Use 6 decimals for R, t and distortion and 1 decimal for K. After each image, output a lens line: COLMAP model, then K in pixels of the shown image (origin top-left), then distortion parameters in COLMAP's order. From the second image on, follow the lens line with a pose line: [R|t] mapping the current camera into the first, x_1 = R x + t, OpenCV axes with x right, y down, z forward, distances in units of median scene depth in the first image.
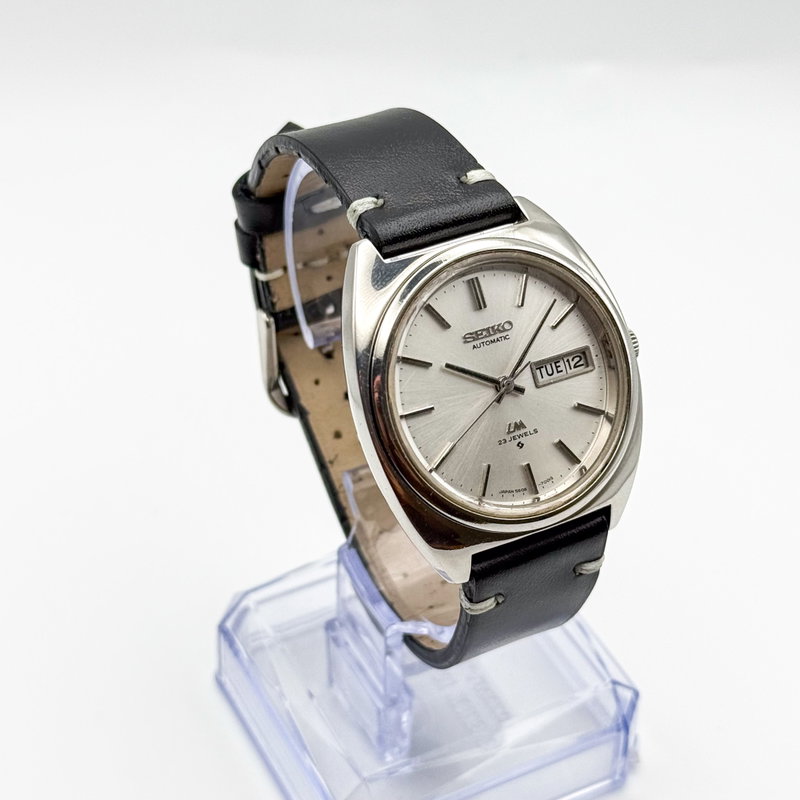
lens RADIAL K [[1986.0, 0, 400.0], [0, 1986.0, 400.0], [0, 0, 1]] dist [0.089891, 0.244177]
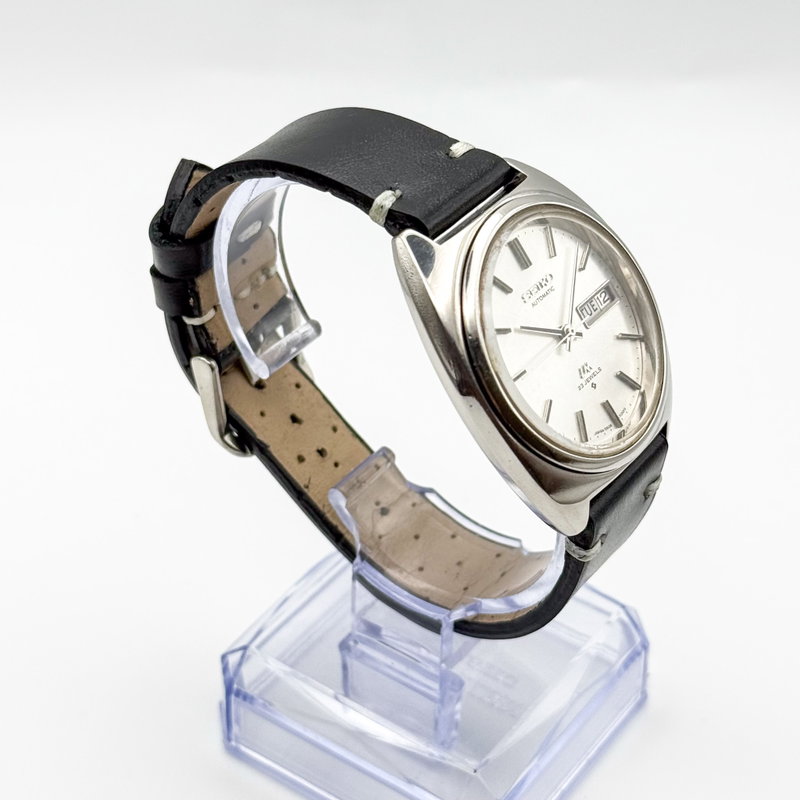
lens RADIAL K [[1986.0, 0, 400.0], [0, 1986.0, 400.0], [0, 0, 1]] dist [0.089891, 0.244177]
pose [[0.885049, -0.275049, 0.375549, -0.403792], [0.287008, 0.957603, 0.024954, -0.024011], [-0.366490, 0.085700, 0.926467, 0.081389]]
